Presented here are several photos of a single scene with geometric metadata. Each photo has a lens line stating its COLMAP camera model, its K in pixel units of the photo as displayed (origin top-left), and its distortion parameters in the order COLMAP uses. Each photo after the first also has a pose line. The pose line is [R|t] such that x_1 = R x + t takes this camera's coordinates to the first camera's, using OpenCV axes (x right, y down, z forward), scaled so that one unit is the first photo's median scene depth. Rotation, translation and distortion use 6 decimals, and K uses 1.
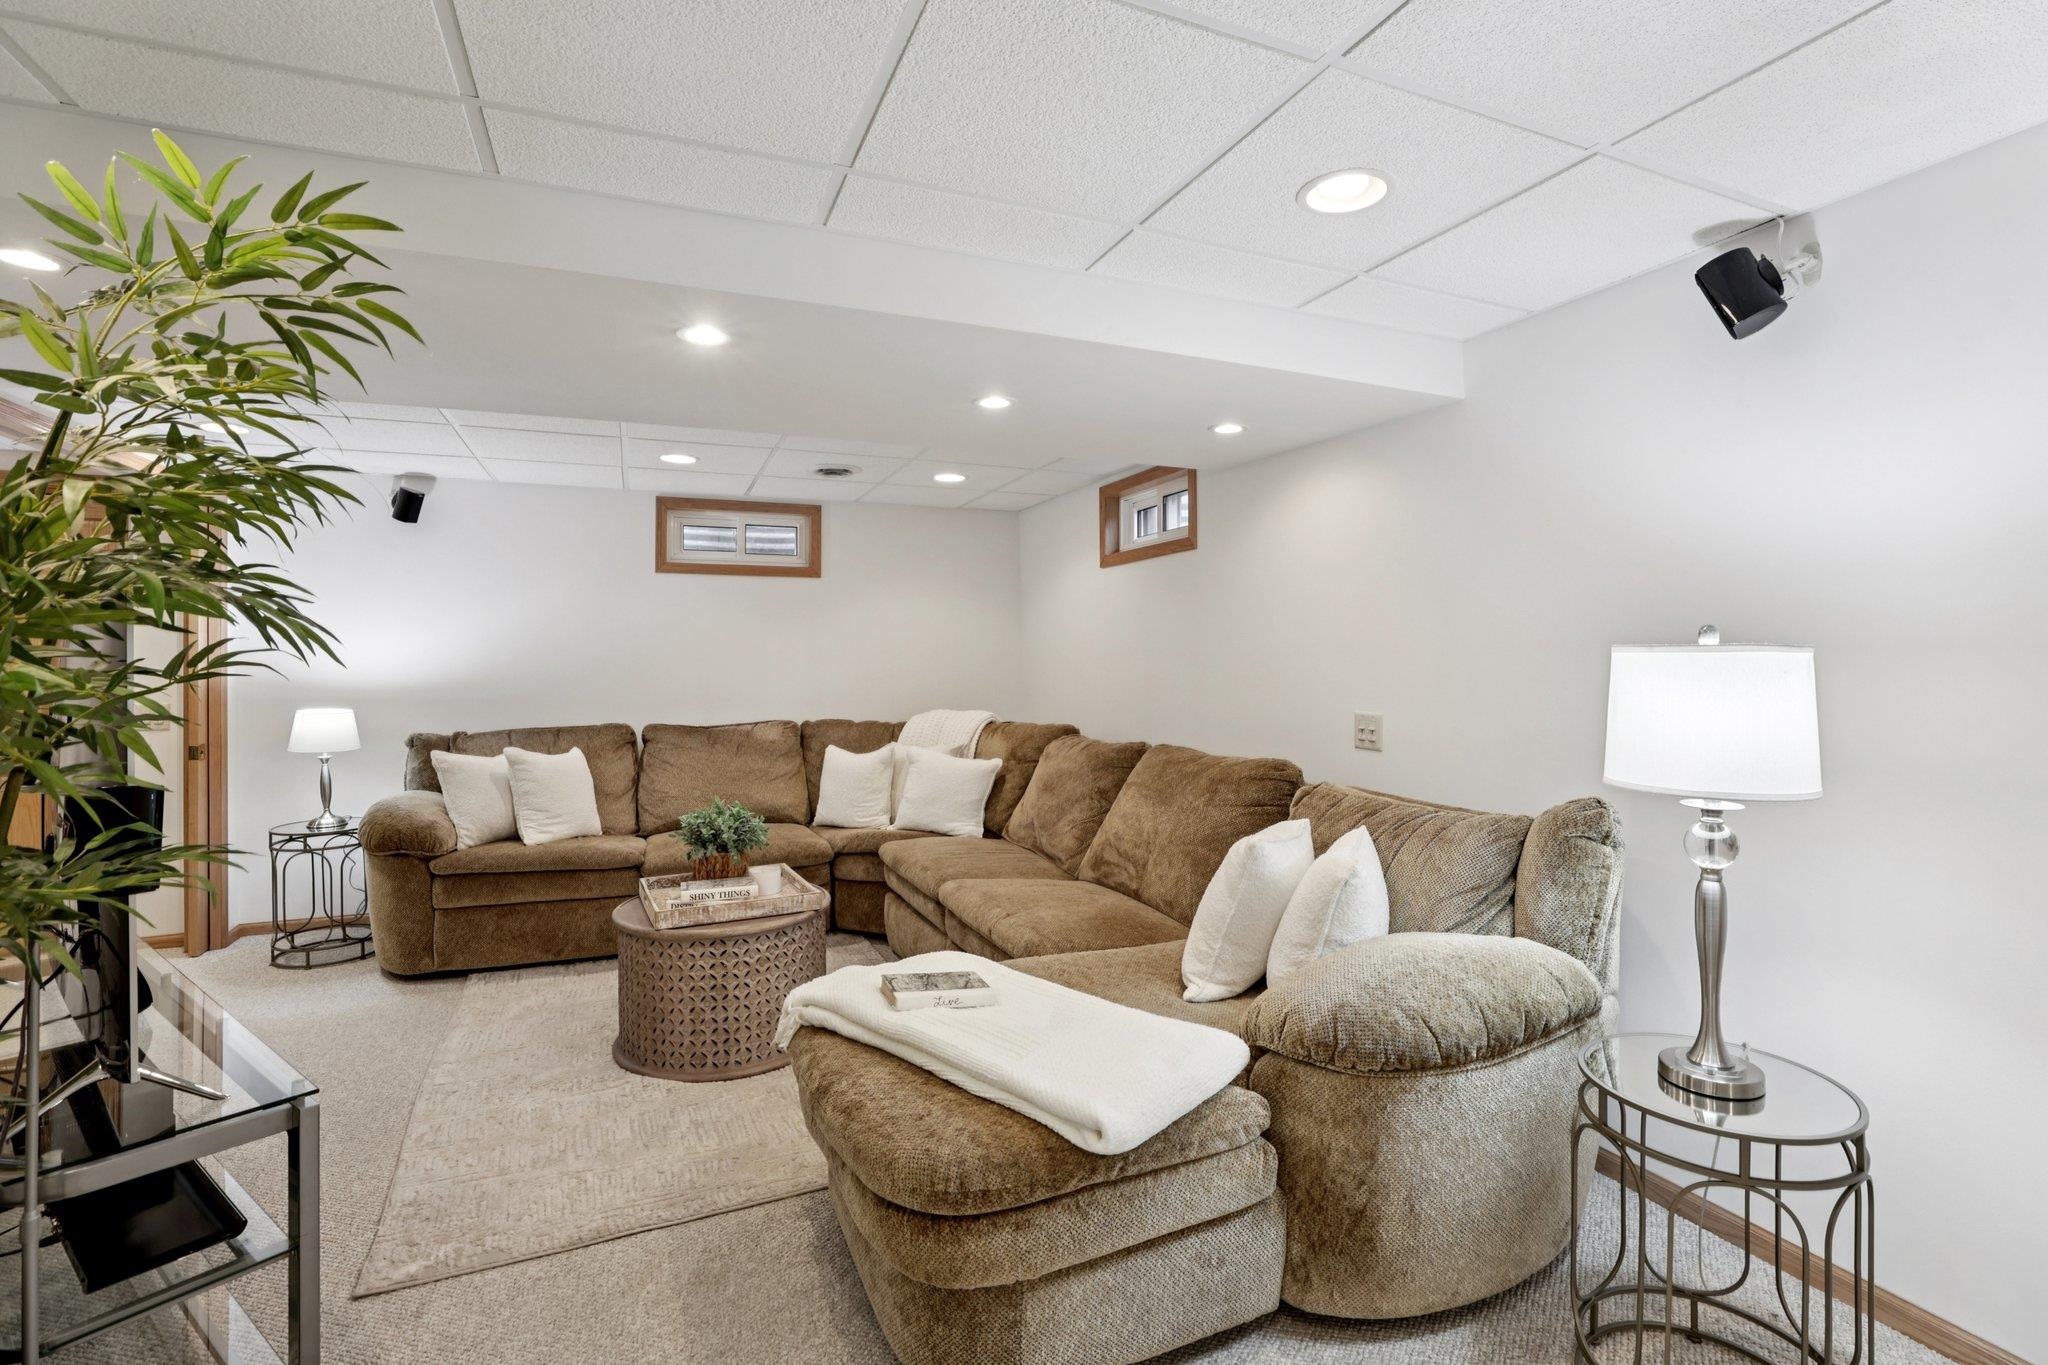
lens RADIAL K [[941.0, 0, 1029.5], [0, 941.0, 662.7], [0, 0, 1]] dist [-0.033119, 0.003480]
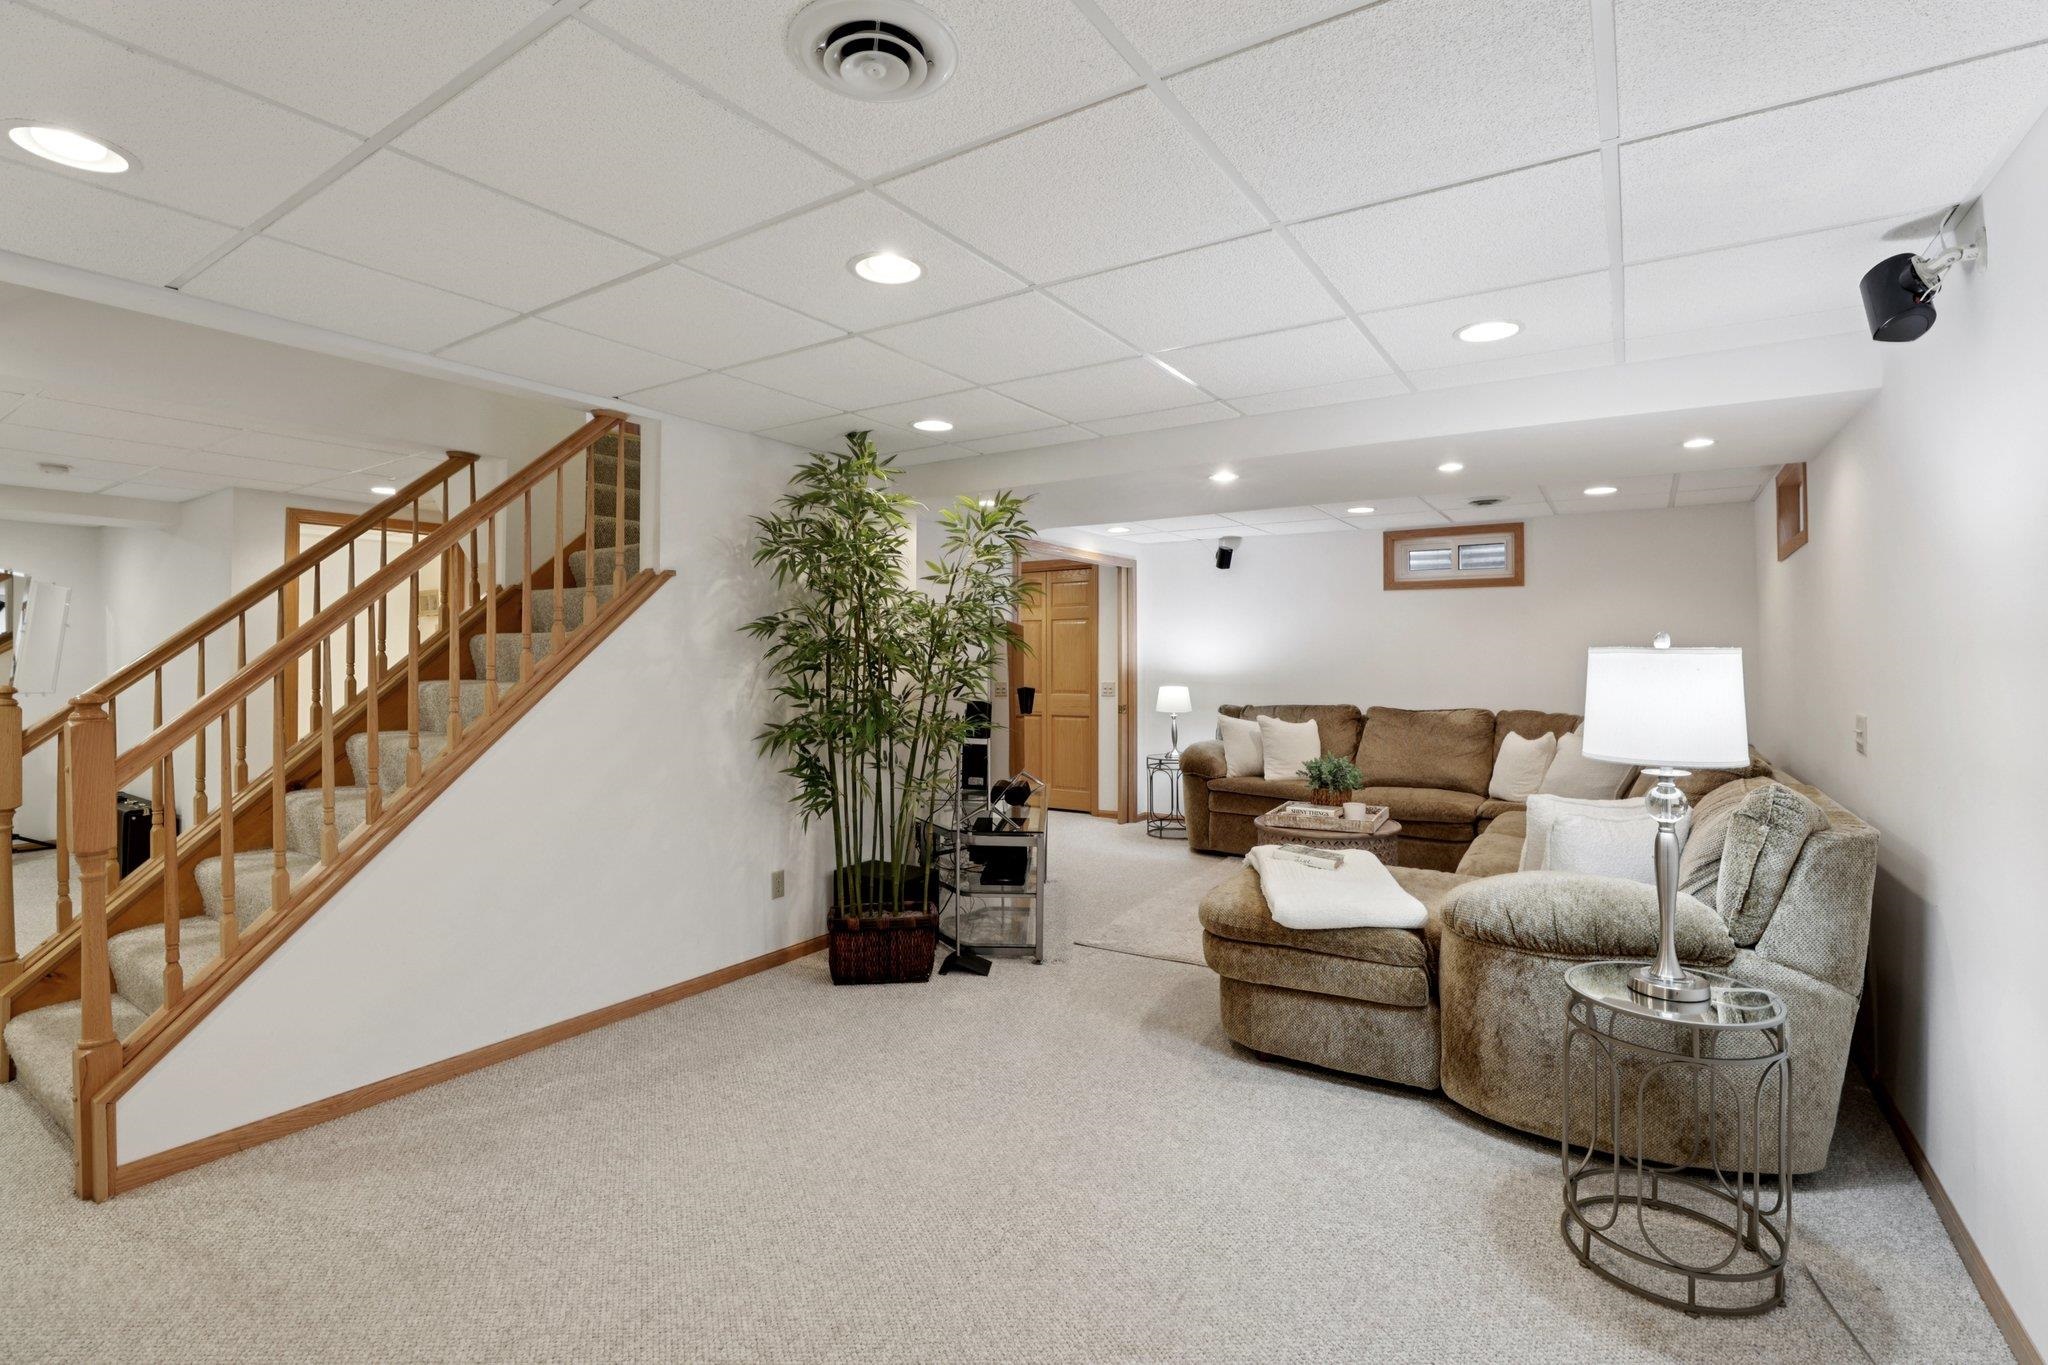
lens RADIAL K [[941.0, 0, 1023.4], [0, 941.0, 673.3], [0, 0, 1]] dist [-0.033119, 0.003480]
pose [[0.555440, 0.015349, -0.831415, 0.495498], [-0.003825, 0.999866, 0.015903, -0.000177], [0.831548, -0.005653, 0.555424, -0.169638]]
